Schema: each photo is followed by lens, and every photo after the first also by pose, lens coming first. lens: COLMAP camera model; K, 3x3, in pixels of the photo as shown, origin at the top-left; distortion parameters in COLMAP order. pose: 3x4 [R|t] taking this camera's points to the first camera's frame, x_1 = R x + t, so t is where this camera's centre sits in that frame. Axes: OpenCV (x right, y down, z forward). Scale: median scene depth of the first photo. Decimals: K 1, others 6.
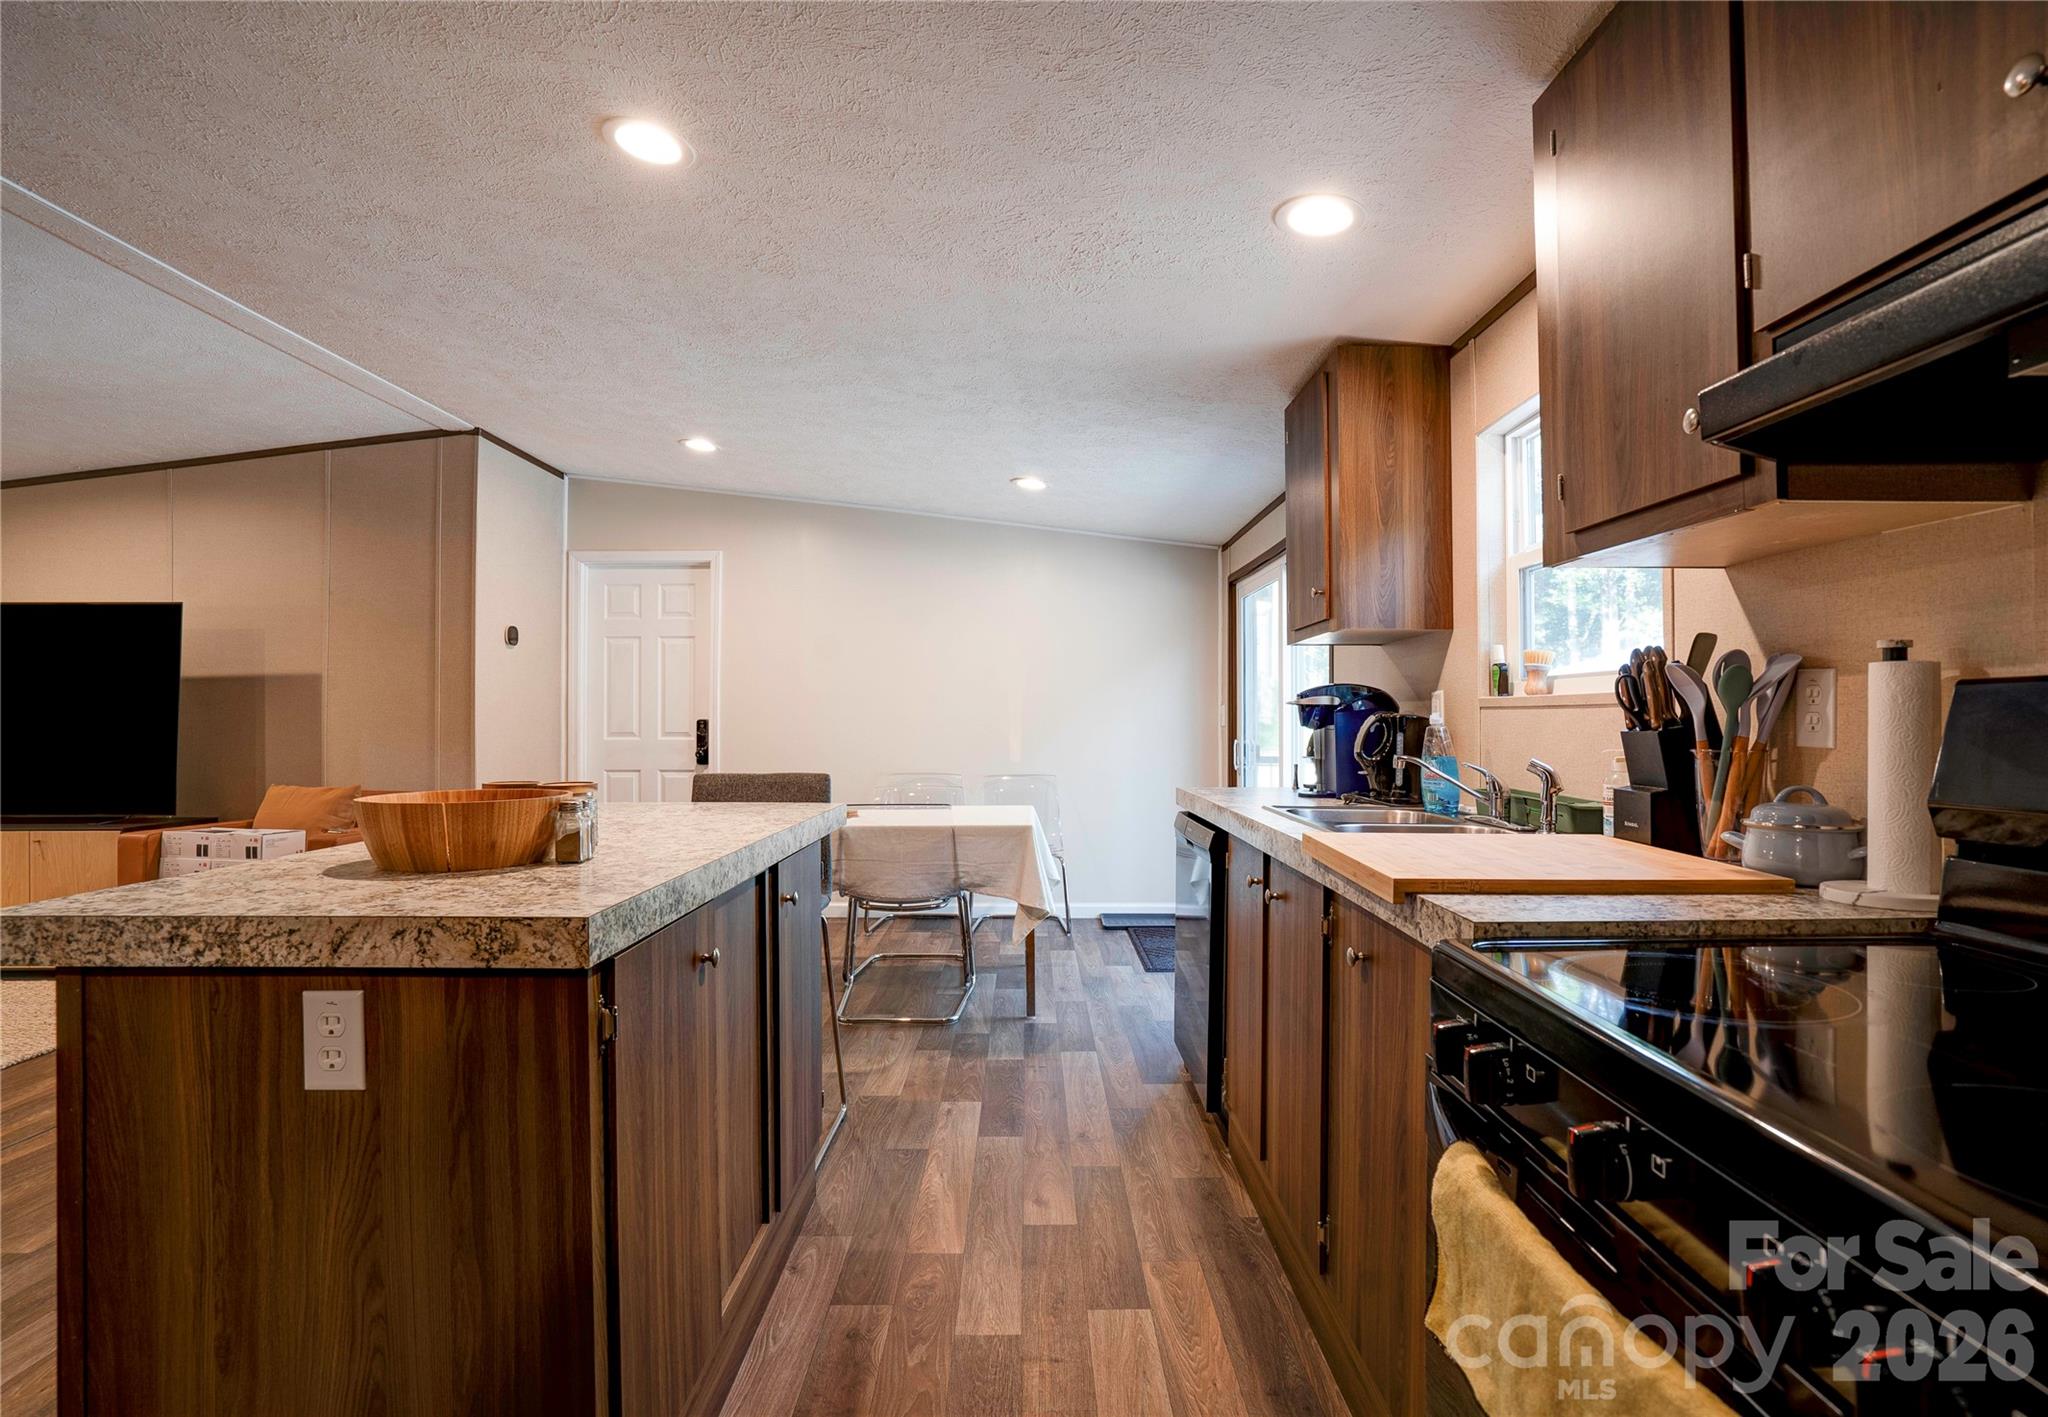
lens RADIAL K [[977.8, 0, 1041.5], [0, 977.8, 710.0], [0, 0, 1]] dist [-0.059150, 0.019848]
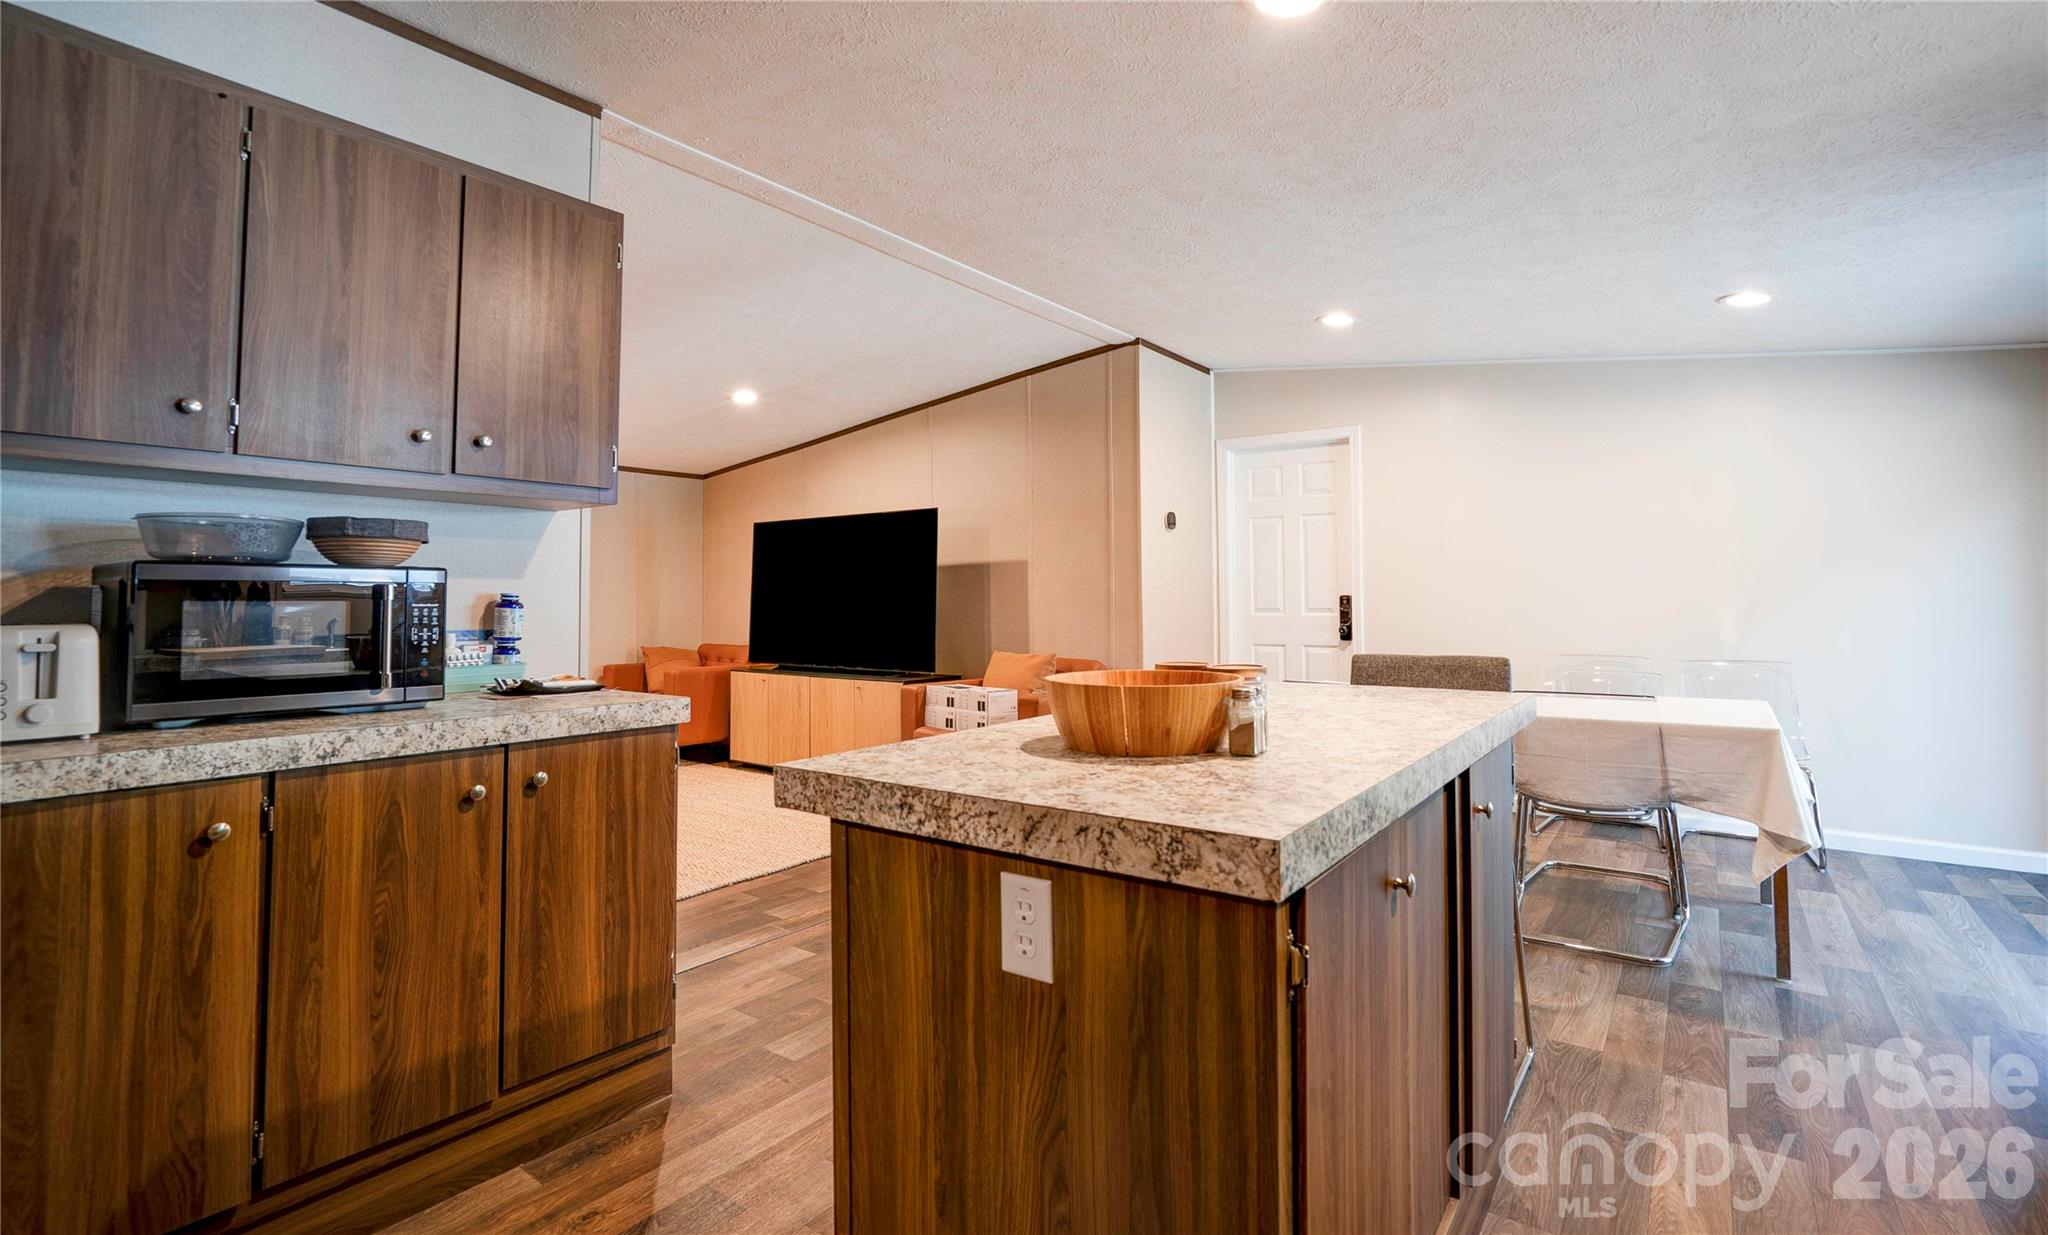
lens RADIAL K [[942.3, 0, 1024.7], [0, 942.3, 606.1], [0, 0, 1]] dist [-0.000723, -0.000103]
pose [[0.793227, -0.000022, -0.608926, -0.119163], [0.013532, 0.999754, 0.017591, -0.002896], [0.608776, -0.022194, 0.793032, 0.181154]]
